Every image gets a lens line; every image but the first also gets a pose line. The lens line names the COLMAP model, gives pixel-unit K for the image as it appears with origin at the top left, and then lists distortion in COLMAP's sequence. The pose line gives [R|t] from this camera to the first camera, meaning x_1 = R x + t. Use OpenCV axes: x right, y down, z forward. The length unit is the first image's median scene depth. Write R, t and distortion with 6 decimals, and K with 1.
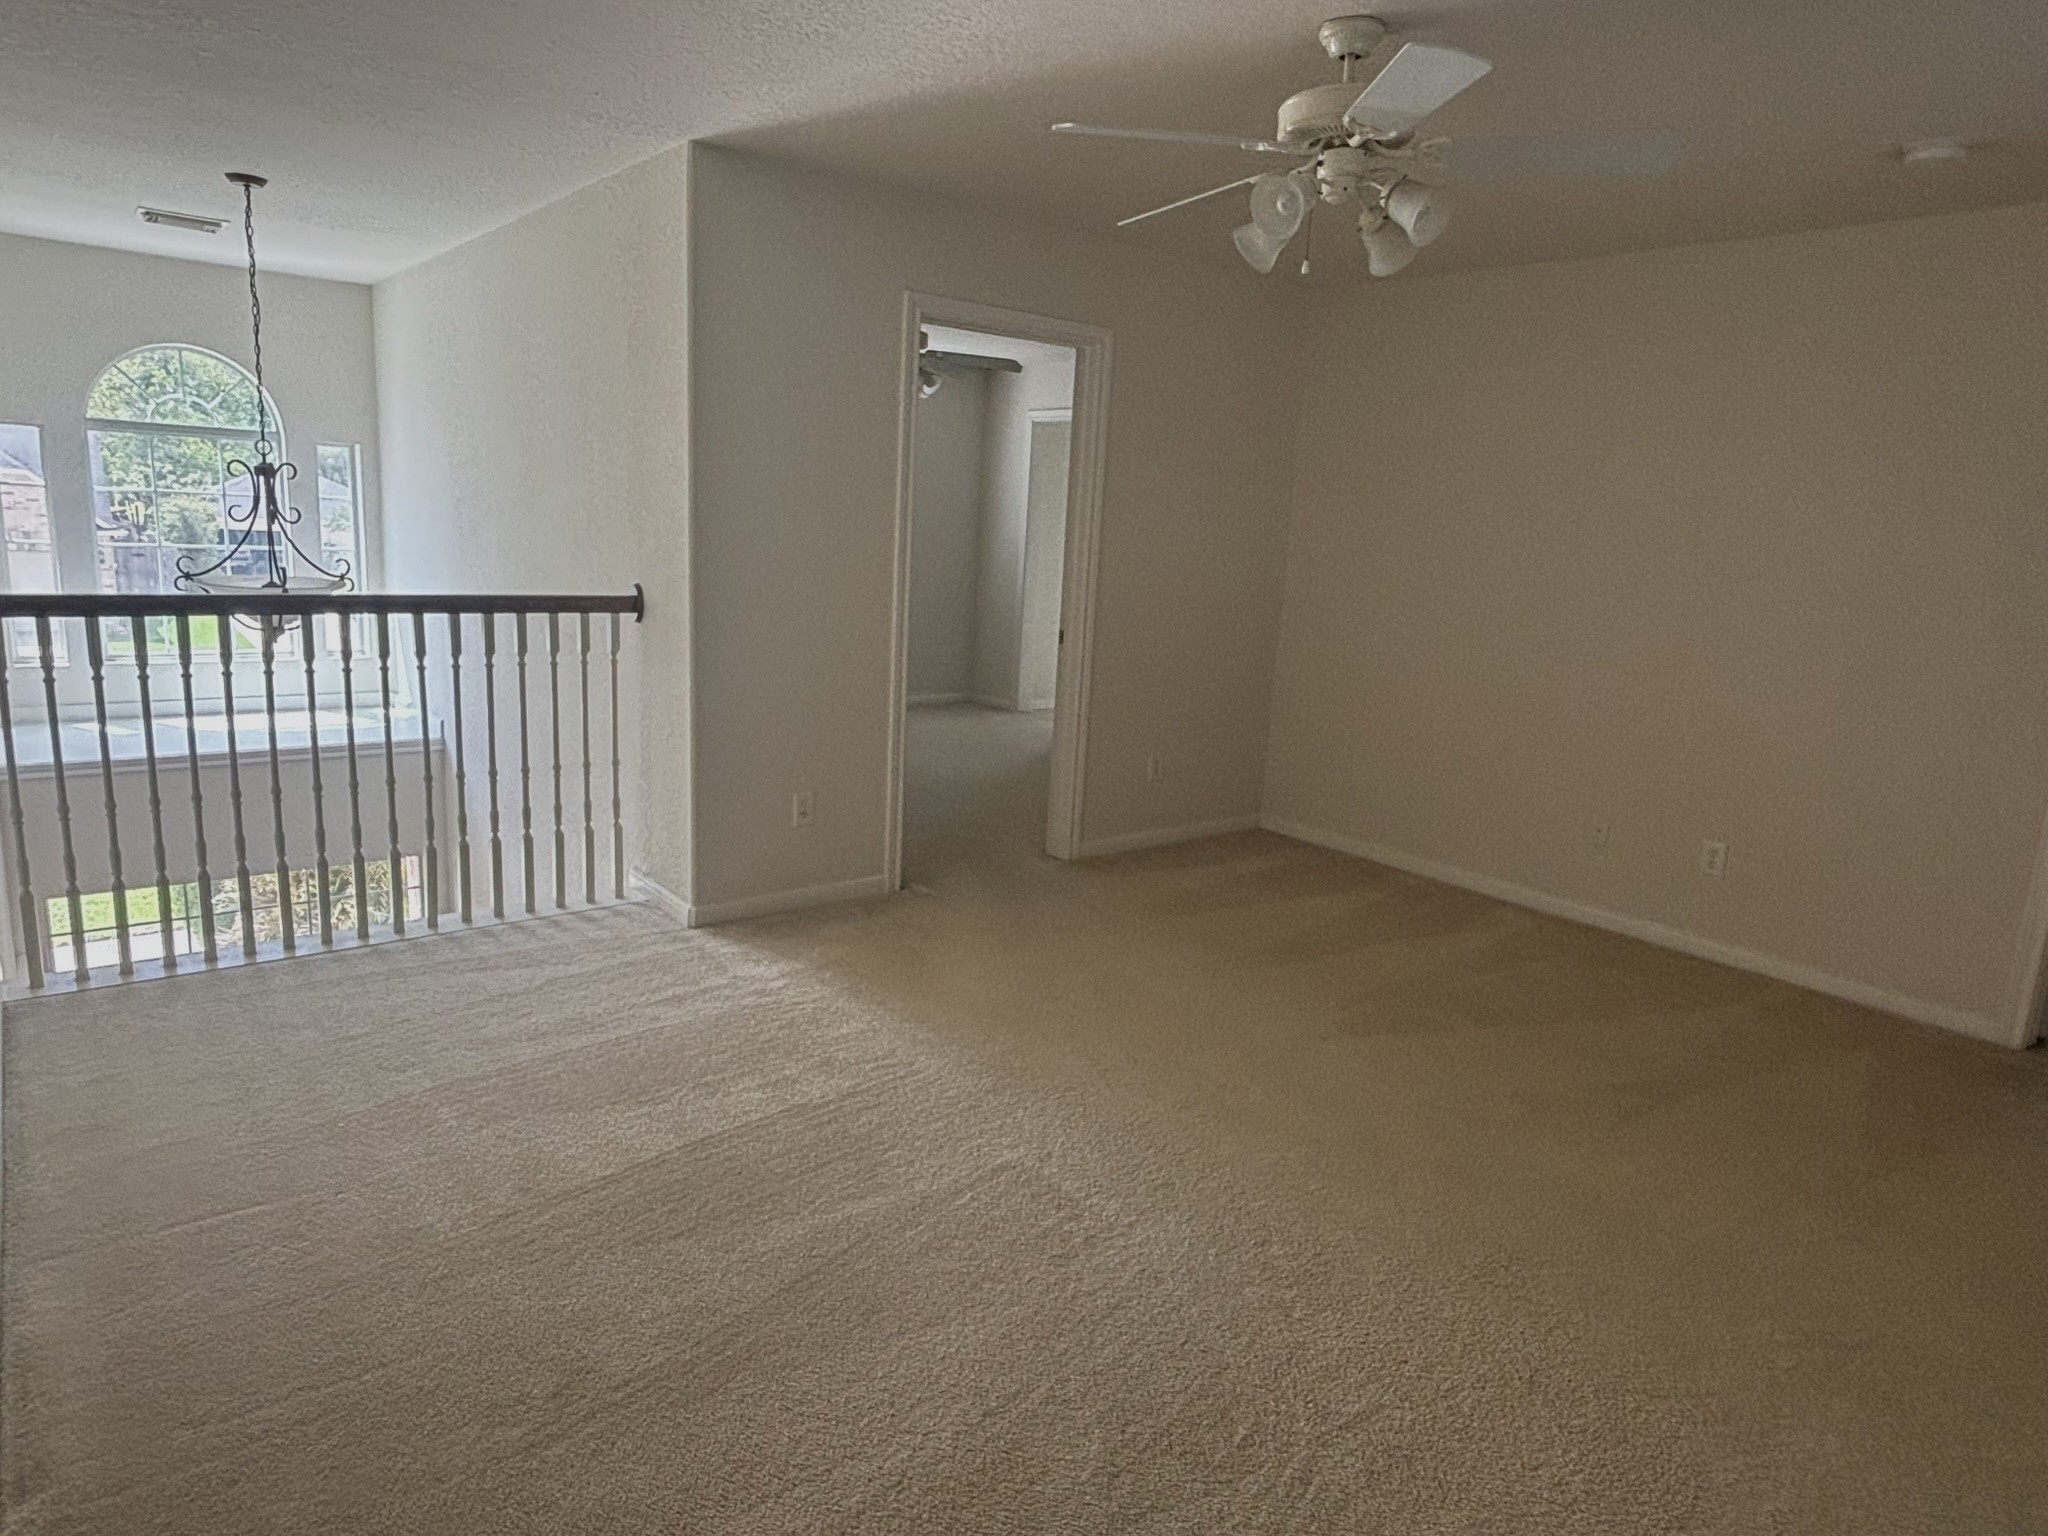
lens RADIAL K [[1264.5, 0, 1024.0], [0, 1264.5, 768.0], [0, 0, 1]] dist [0.125321, -0.094931]
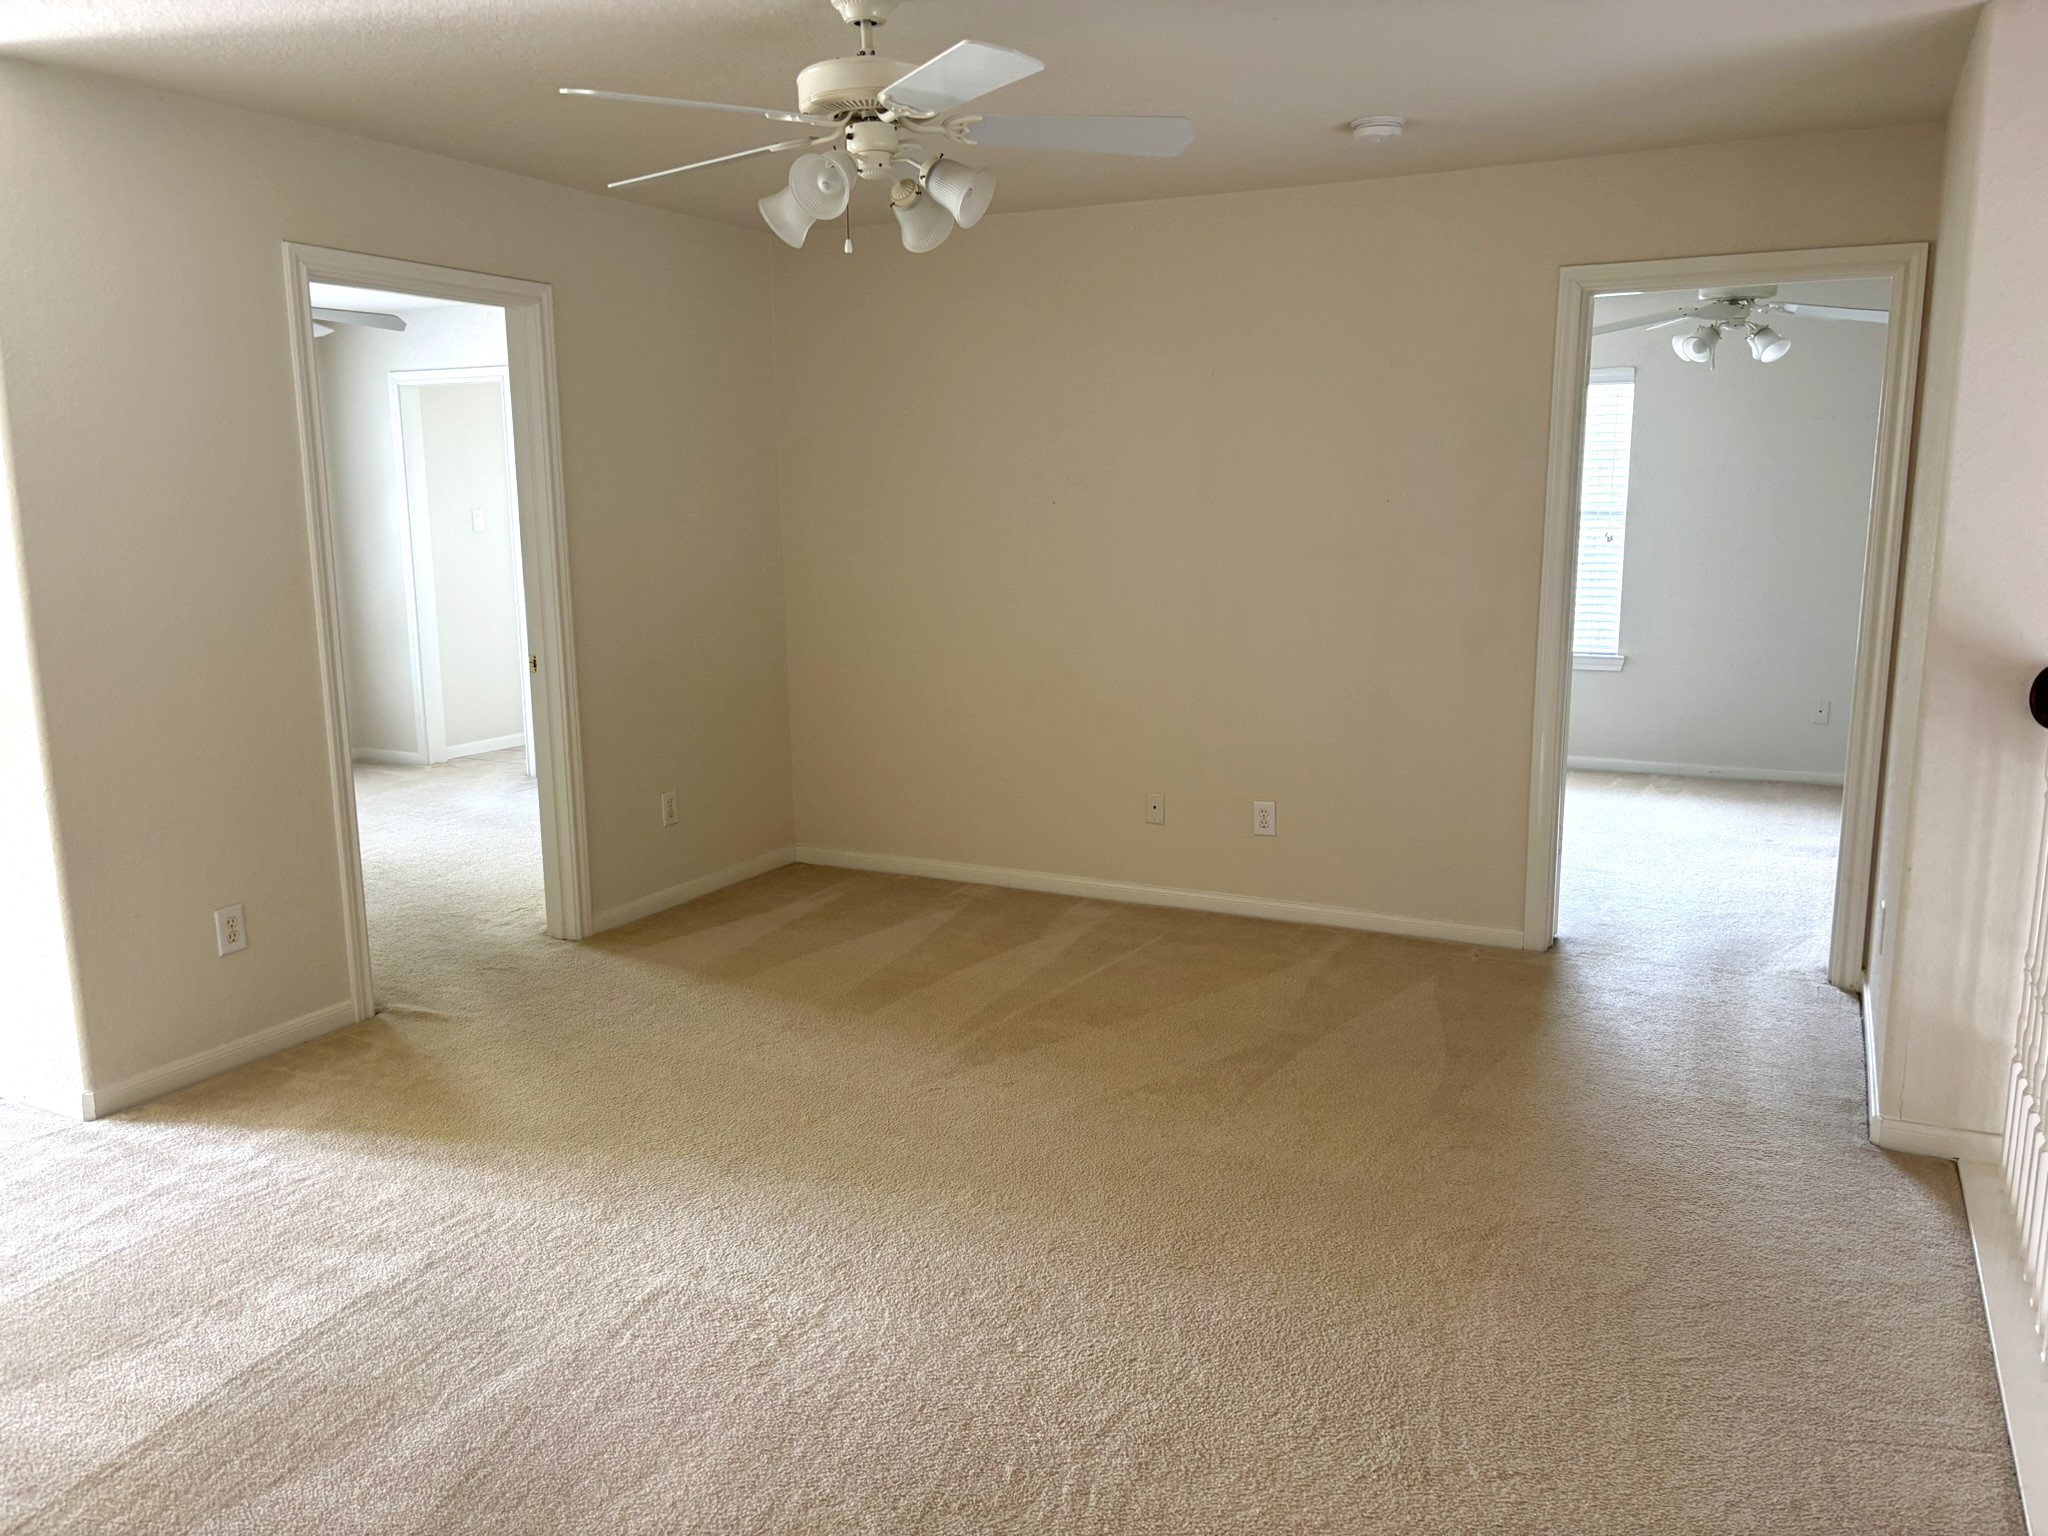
lens RADIAL K [[1581.0, 0, 1023.2], [0, 1581.0, 776.2], [0, 0, 1]] dist [0.121485, -0.007308]
pose [[0.919061, -0.135942, 0.369928, -0.138389], [0.140247, 0.989997, 0.015372, -0.011098], [-0.368317, 0.037754, 0.928933, -0.096514]]
